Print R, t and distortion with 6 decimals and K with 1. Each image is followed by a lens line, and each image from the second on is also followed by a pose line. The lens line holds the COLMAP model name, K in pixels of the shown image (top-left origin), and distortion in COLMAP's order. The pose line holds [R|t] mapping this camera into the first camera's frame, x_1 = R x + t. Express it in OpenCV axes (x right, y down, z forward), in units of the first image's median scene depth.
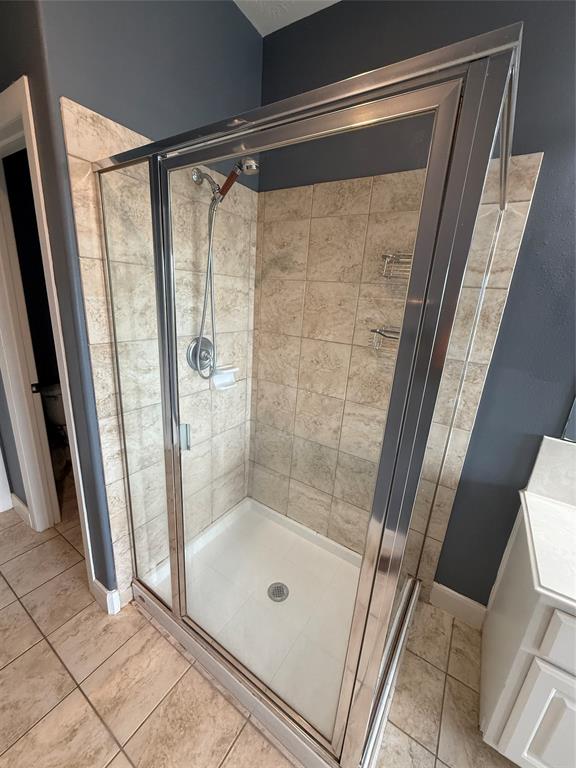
lens RADIAL K [[307.5, 0, 288.1], [0, 307.5, 384.9], [0, 0, 1]] dist [0.002253, 0.000104]
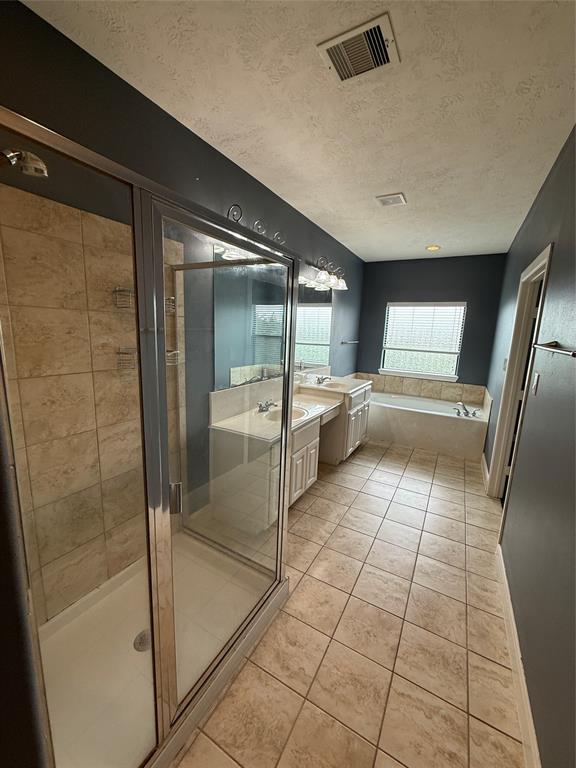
lens RADIAL K [[307.5, 0, 288.2], [0, 307.5, 383.4], [0, 0, 1]] dist [0.002253, 0.000104]
pose [[-0.059503, -0.243564, 0.968058, -0.807518], [0.236958, 0.938611, 0.250720, -0.197873], [-0.969696, 0.244308, 0.001864, 0.409014]]
